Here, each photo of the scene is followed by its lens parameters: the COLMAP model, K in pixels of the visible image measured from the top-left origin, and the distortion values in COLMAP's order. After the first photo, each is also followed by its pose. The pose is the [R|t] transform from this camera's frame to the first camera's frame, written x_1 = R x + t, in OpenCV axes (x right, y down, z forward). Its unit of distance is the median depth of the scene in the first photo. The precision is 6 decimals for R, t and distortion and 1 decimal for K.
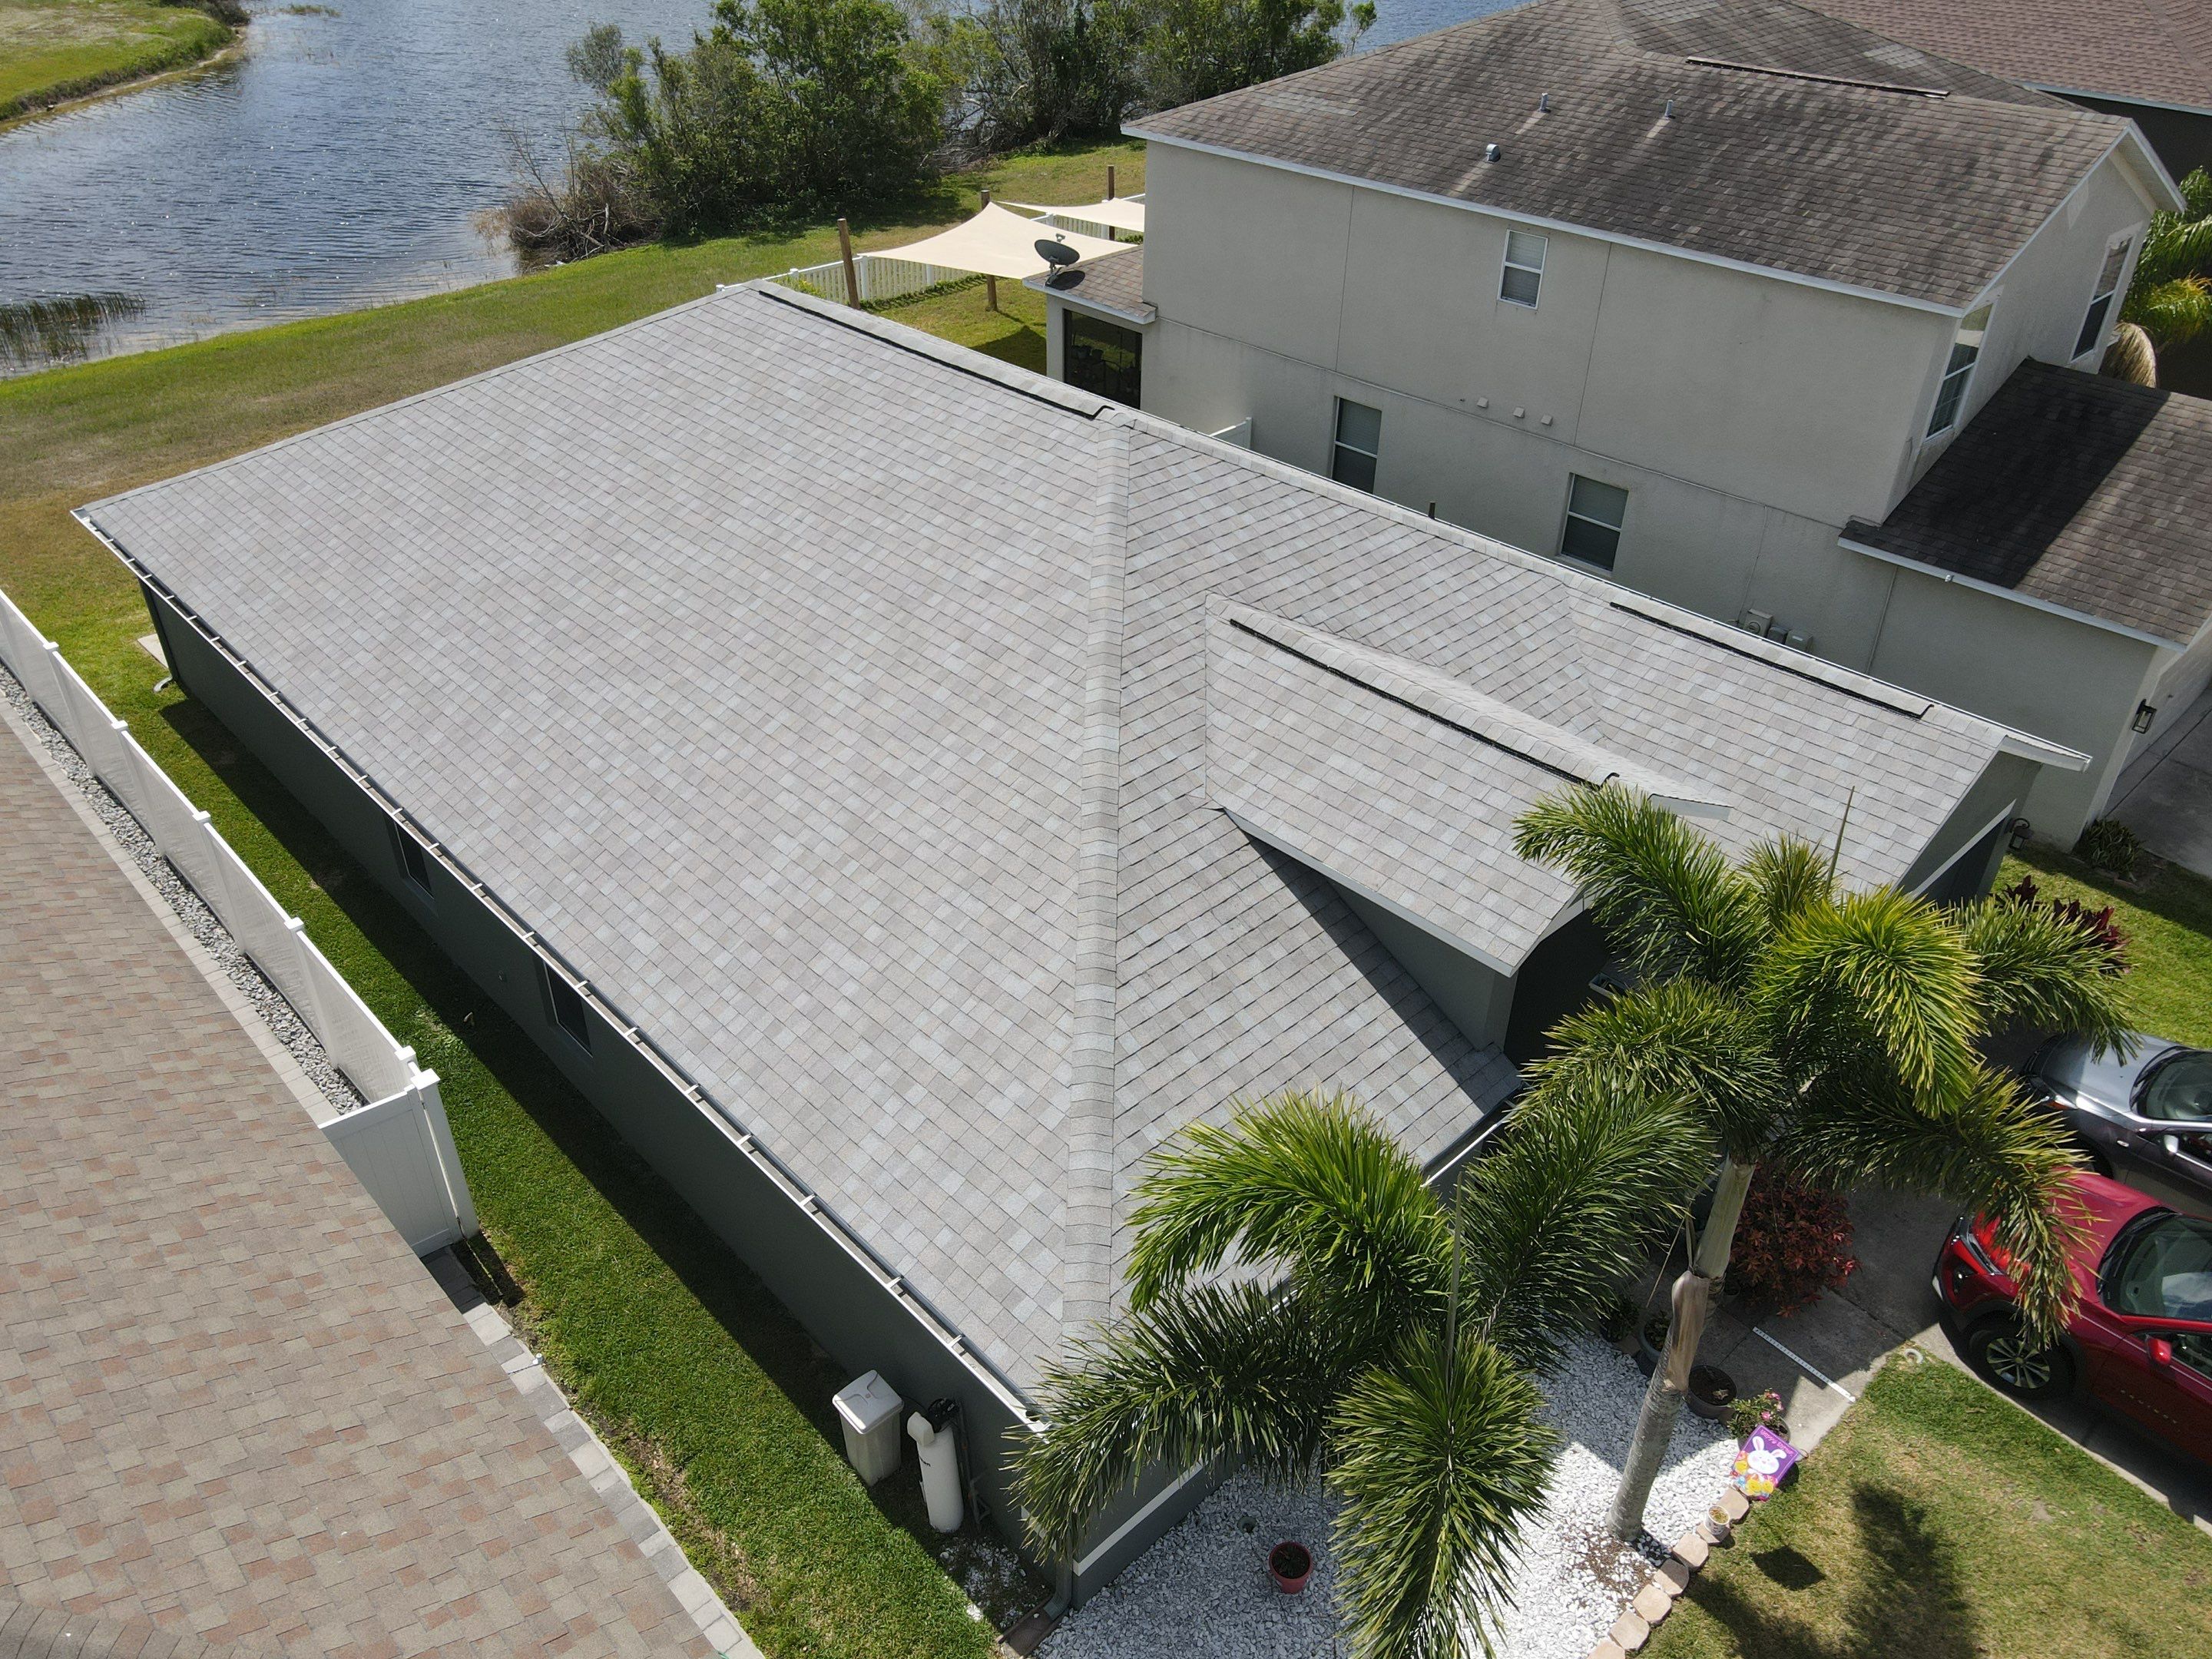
lens RADIAL K [[1618.1, 0, 1071.2], [0, 1618.1, 836.2], [0, 0, 1]] dist [-0.002380, 0.023315]
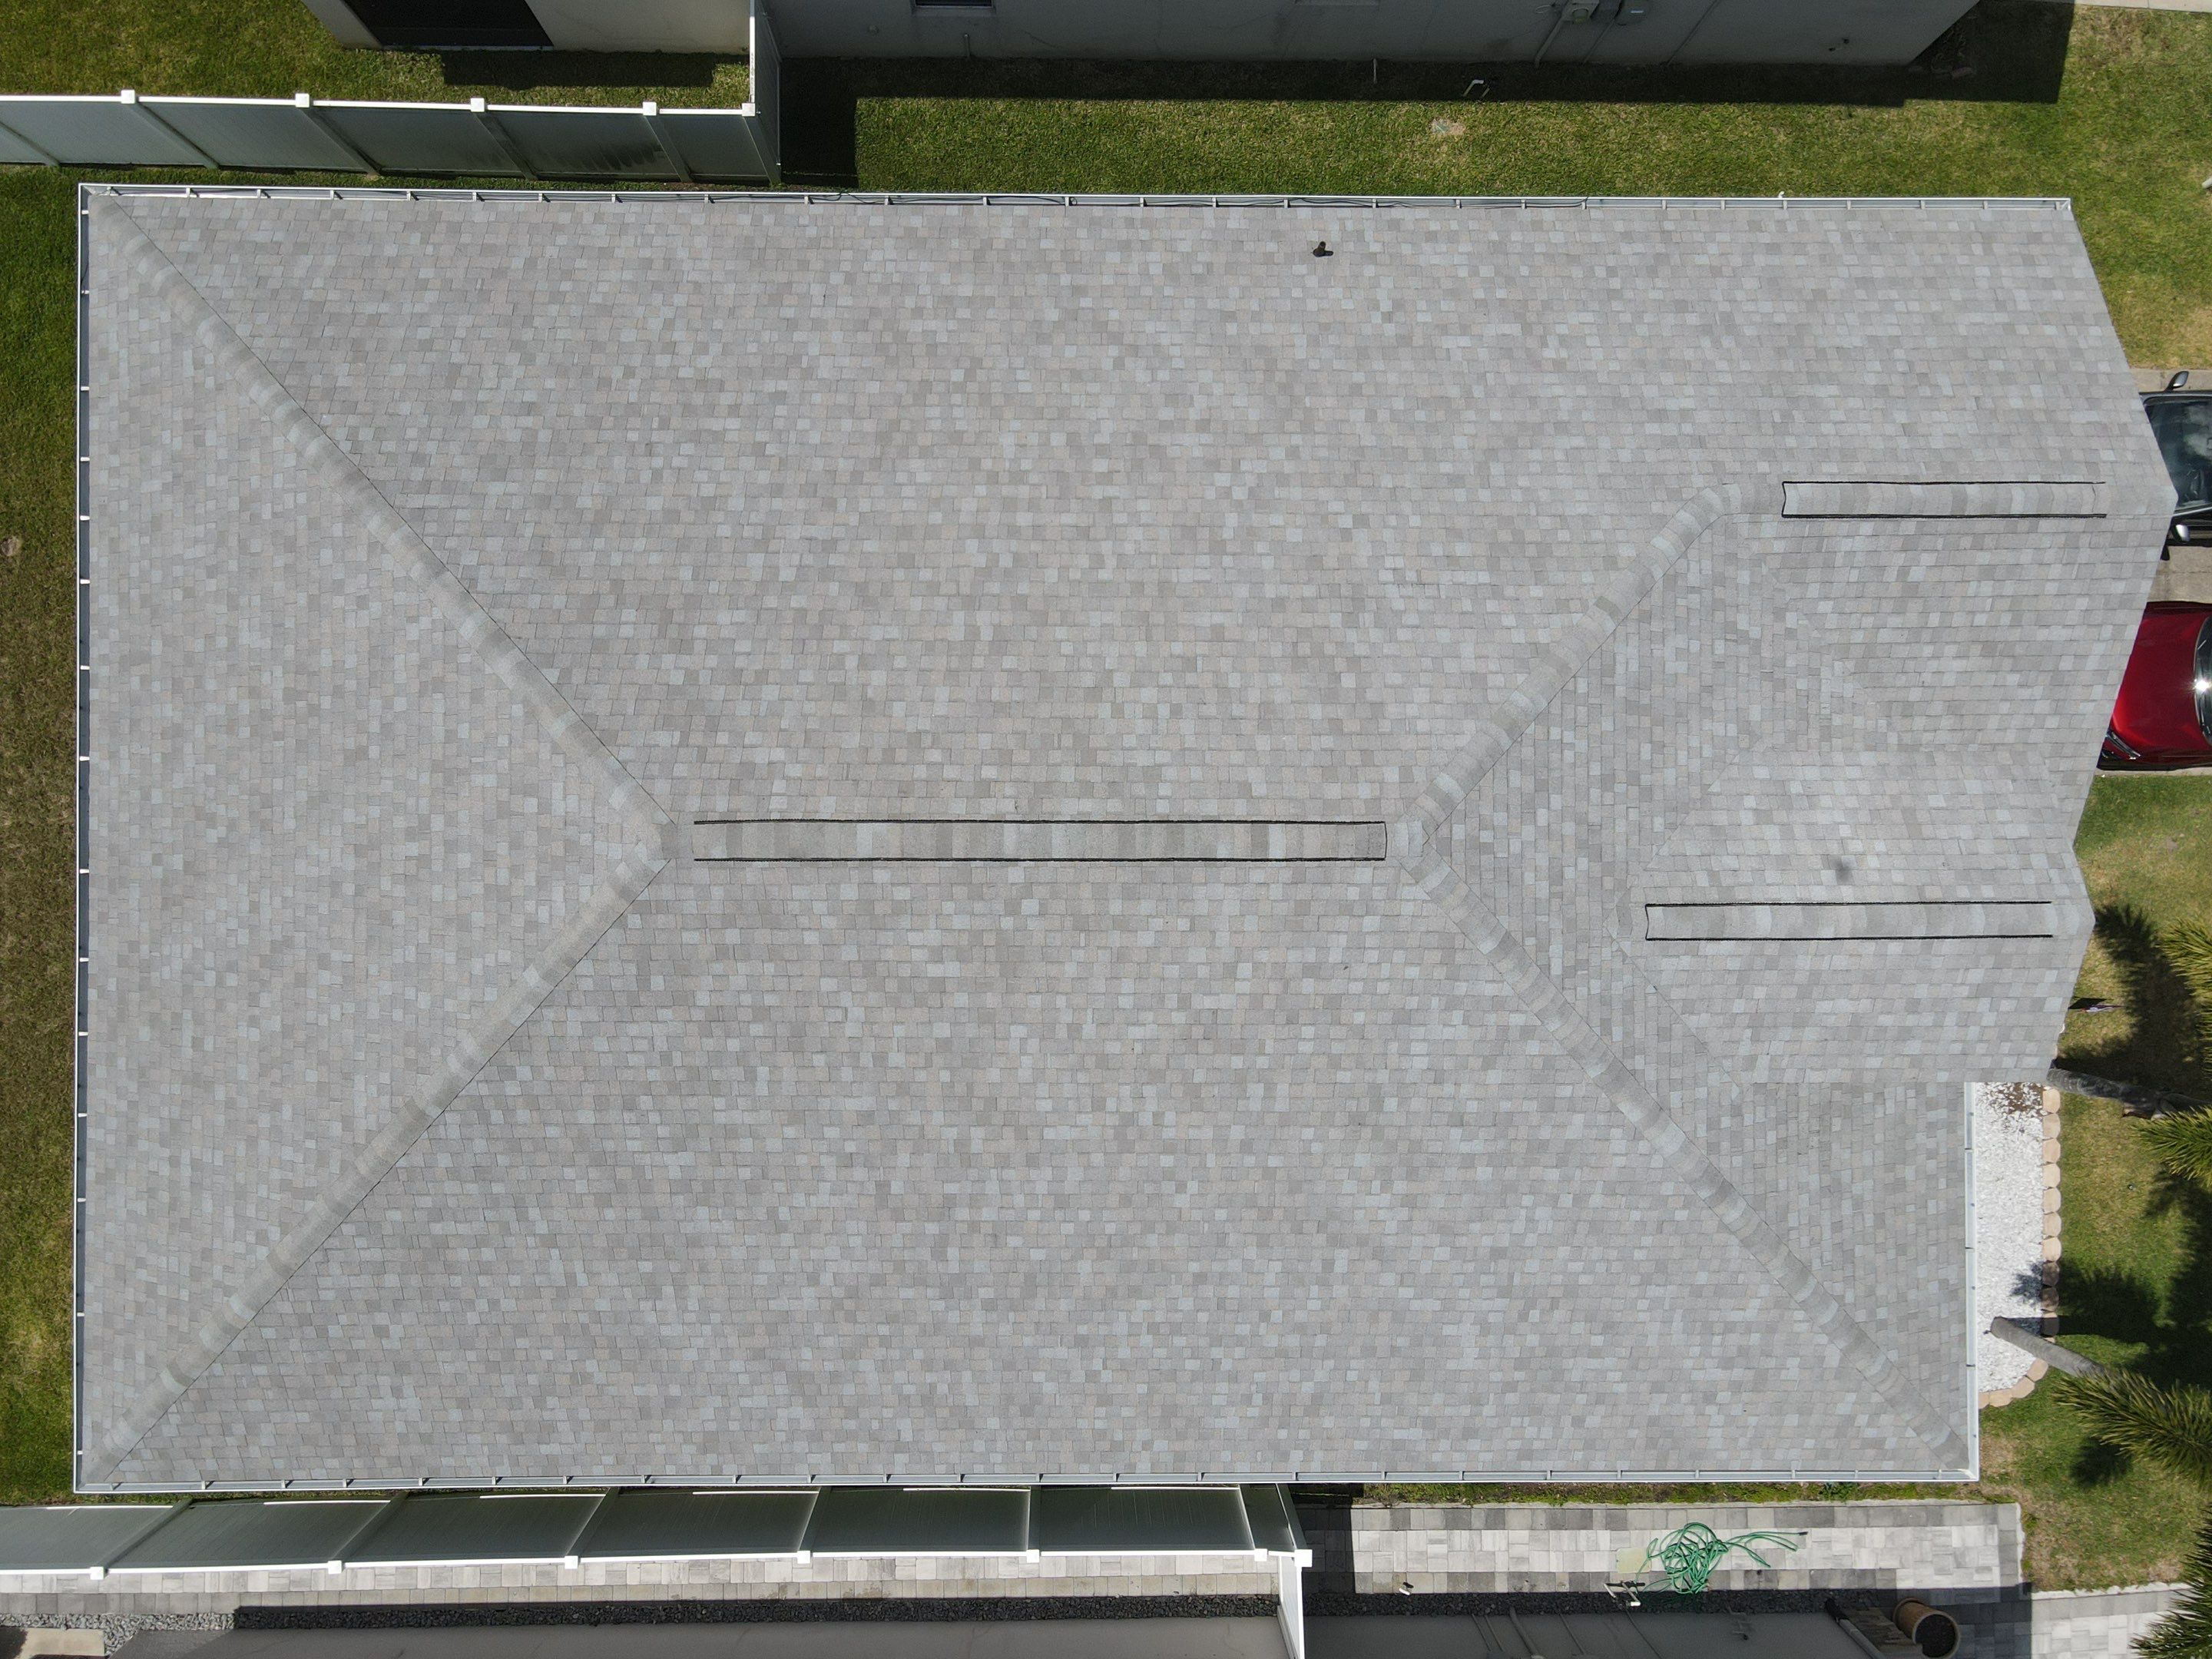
lens RADIAL K [[1618.1, 0, 1082.0], [0, 1618.1, 830.4], [0, 0, 1]] dist [-0.002380, 0.023315]
pose [[0.678833, -0.734269, 0.005907, -0.072343], [0.401244, 0.377665, 0.834489, -0.844415], [-0.614971, -0.564108, 0.550992, 0.508995]]
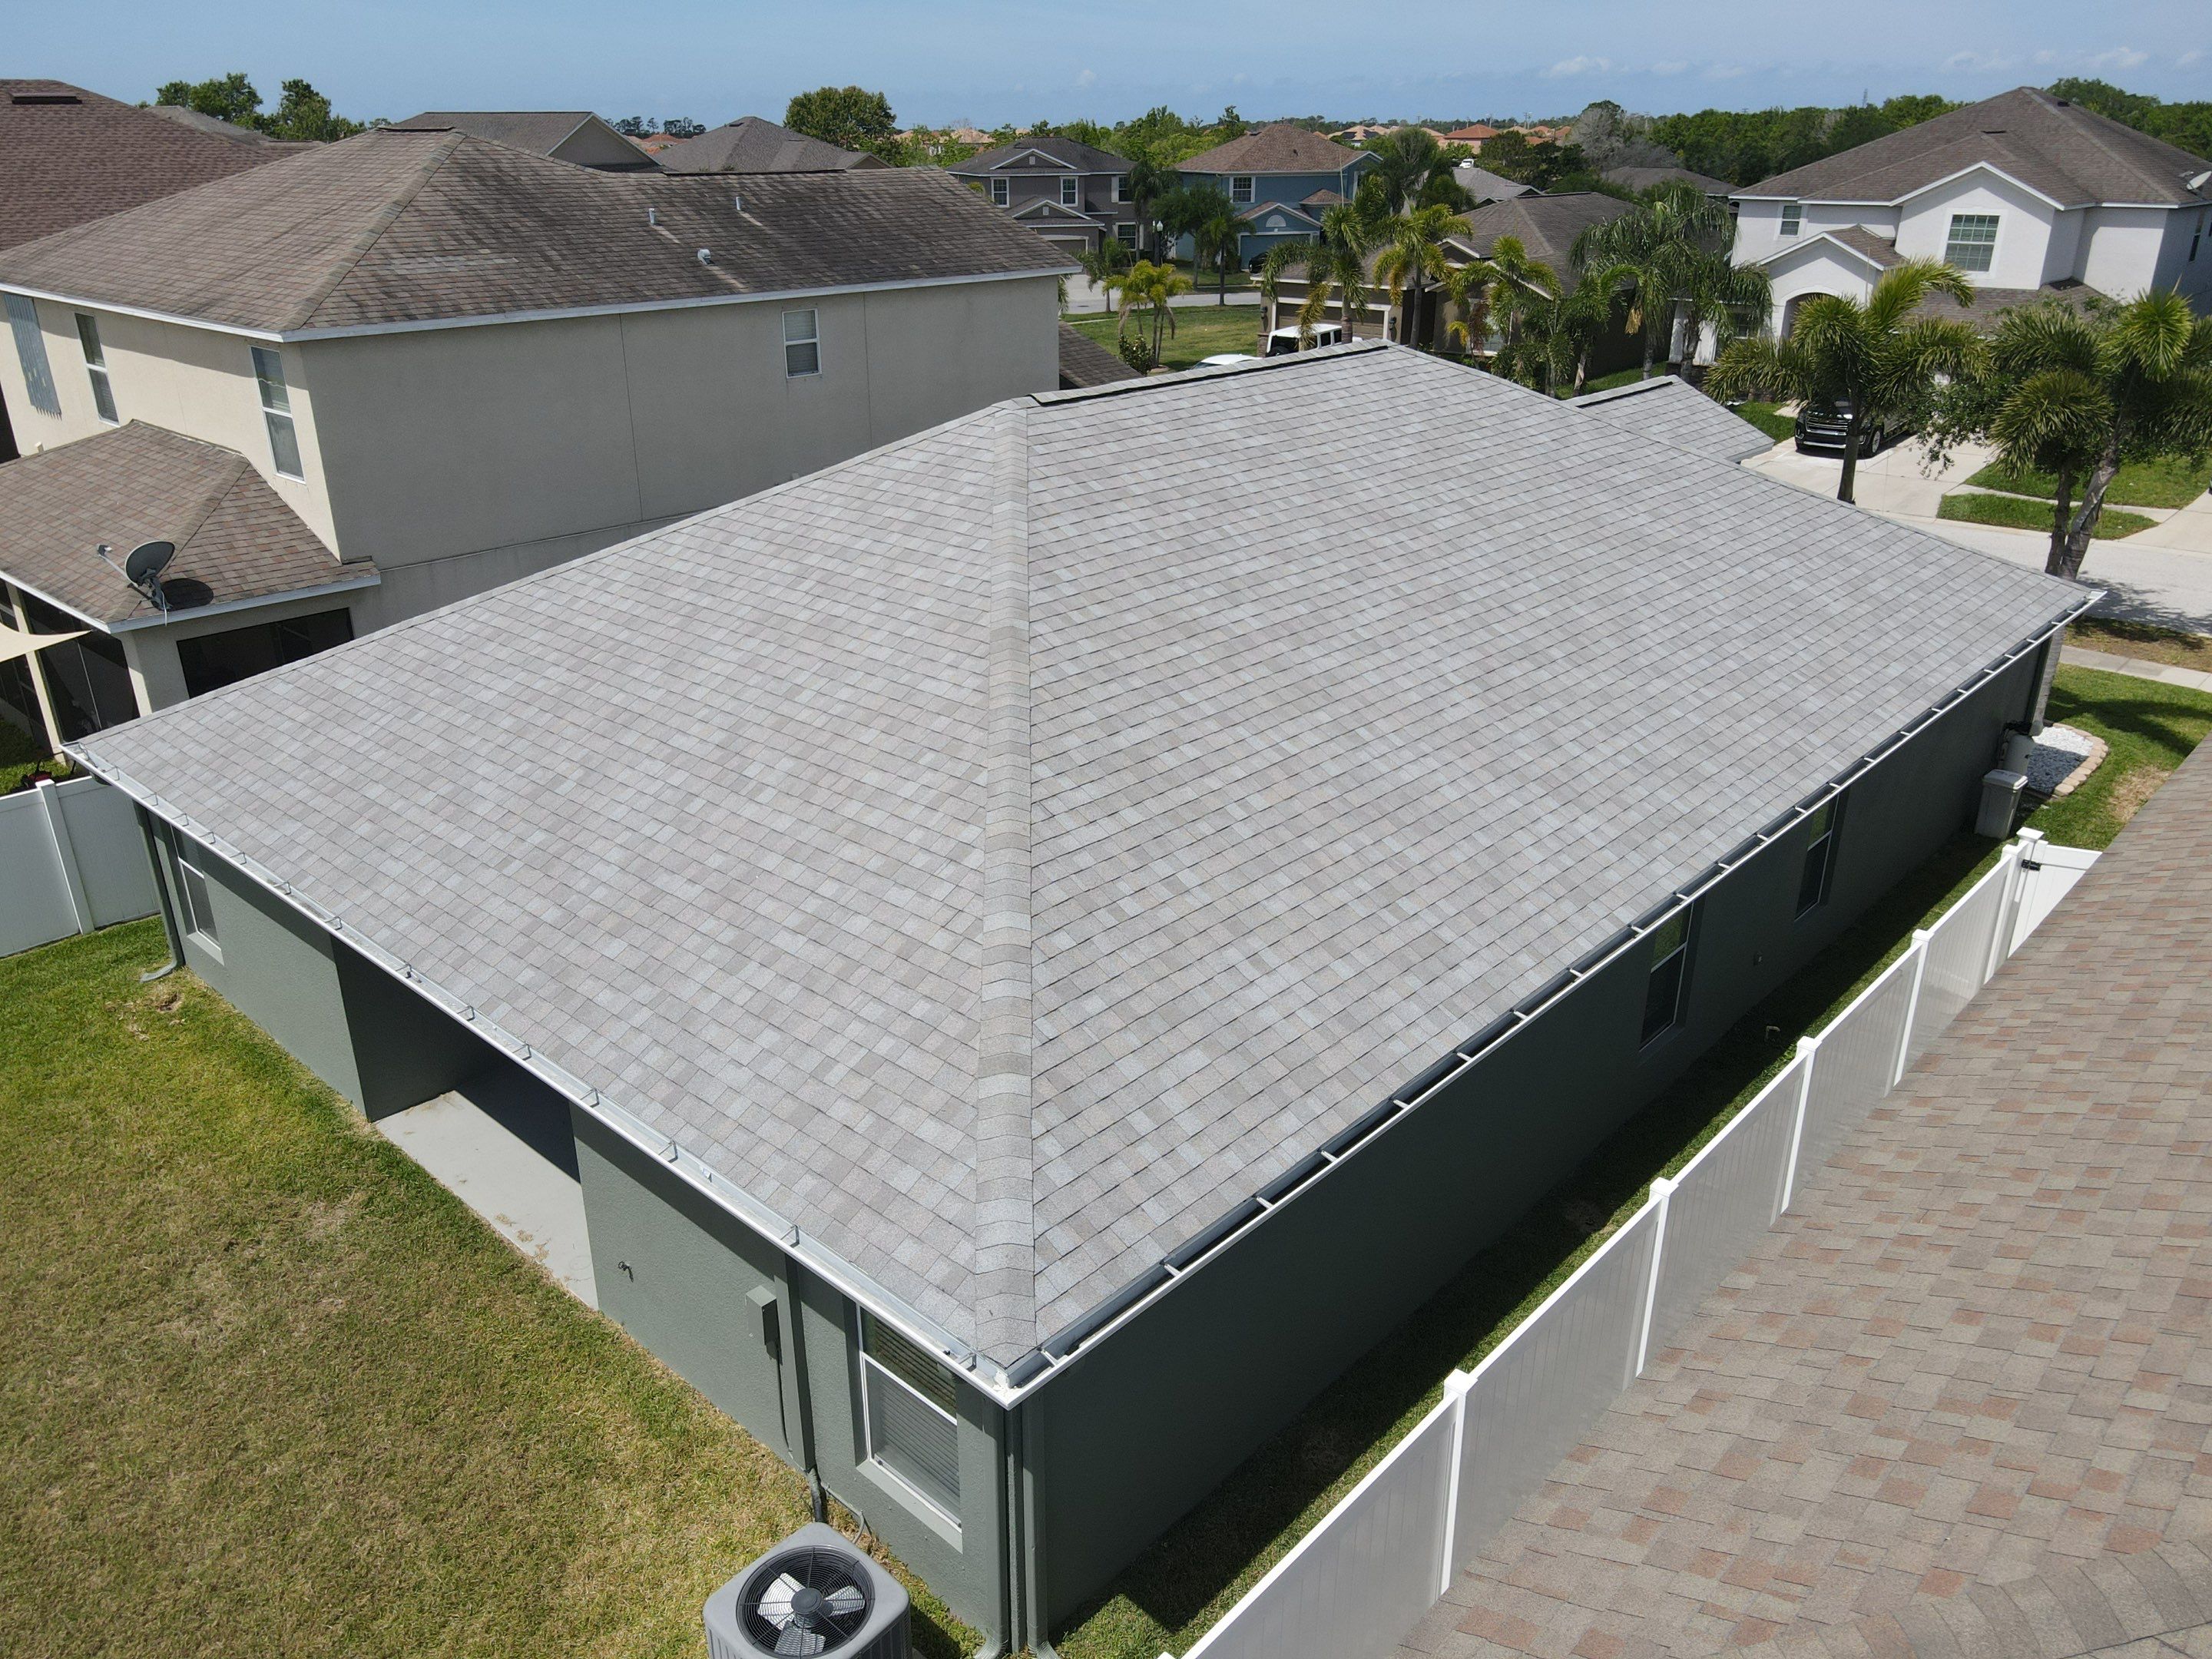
lens RADIAL K [[1618.1, 0, 1073.6], [0, 1618.1, 824.7], [0, 0, 1]] dist [-0.002380, 0.023315]
pose [[-0.069211, -0.393947, 0.916524, -0.974388], [0.566250, 0.740871, 0.361207, -0.451982], [-0.821323, 0.543981, 0.171796, 0.947800]]
